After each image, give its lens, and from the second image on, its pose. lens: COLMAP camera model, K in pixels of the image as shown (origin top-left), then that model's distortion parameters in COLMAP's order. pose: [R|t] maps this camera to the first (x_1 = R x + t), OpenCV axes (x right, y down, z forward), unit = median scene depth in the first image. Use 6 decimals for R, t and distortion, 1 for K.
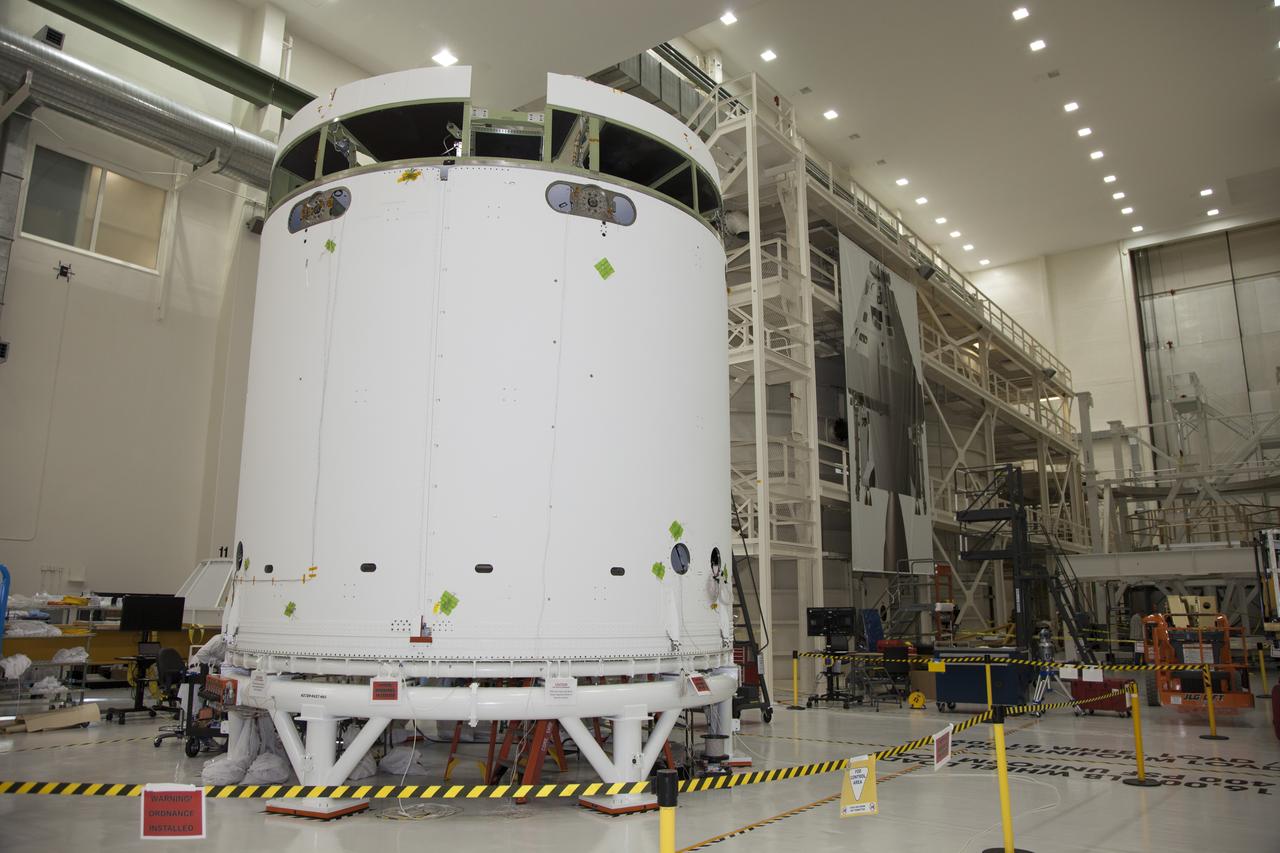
lens RADIAL K [[924.4, 0, 640.0], [0, 924.4, 426.5], [0, 0, 1]] dist [-0.086561, 0.066864]
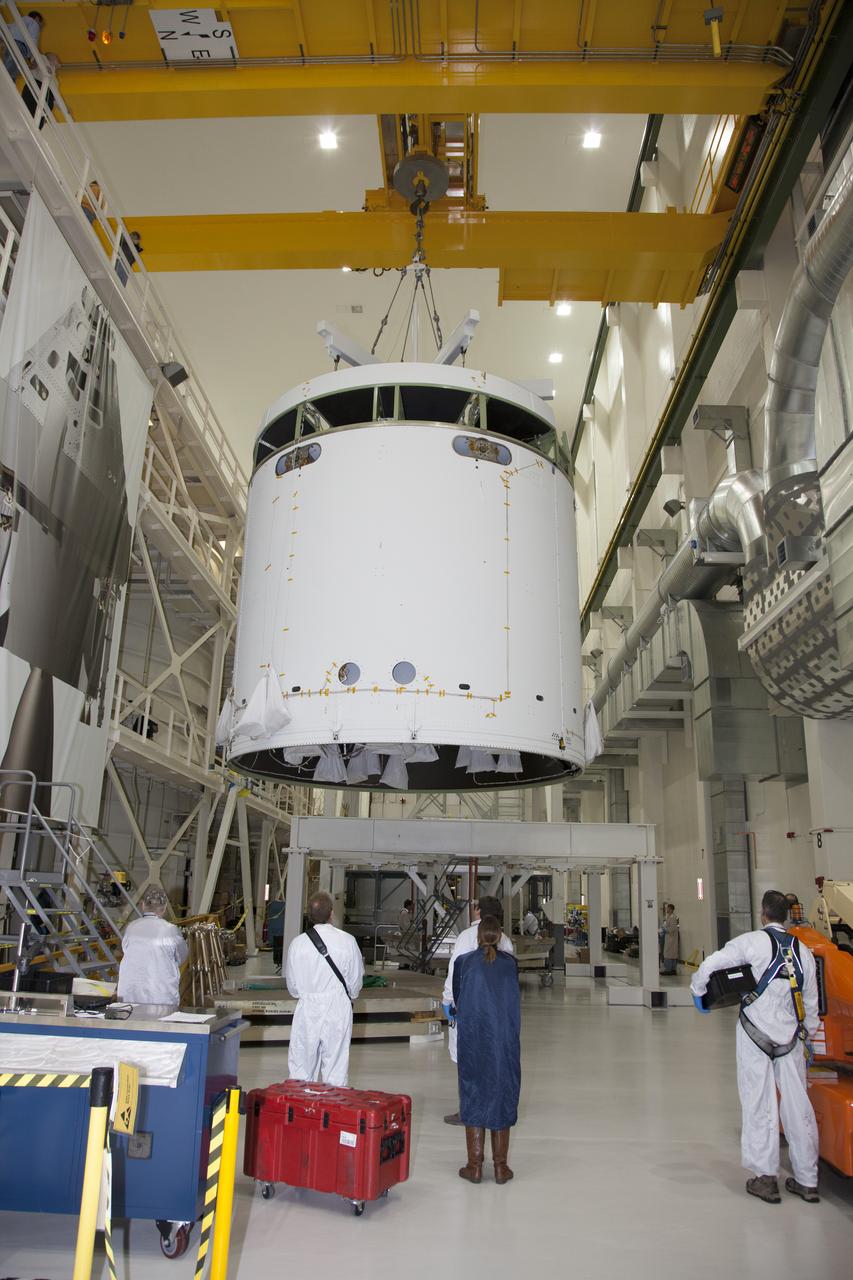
lens RADIAL K [[883.4, 0, 426.5], [0, 883.4, 640.0], [0, 0, 1]] dist [-0.118662, 0.069626]
pose [[0.816684, 0.184831, 0.546685, 0.162621], [-0.140138, 0.982485, -0.122823, 0.079130], [-0.559811, 0.023697, 0.828281, 0.400146]]
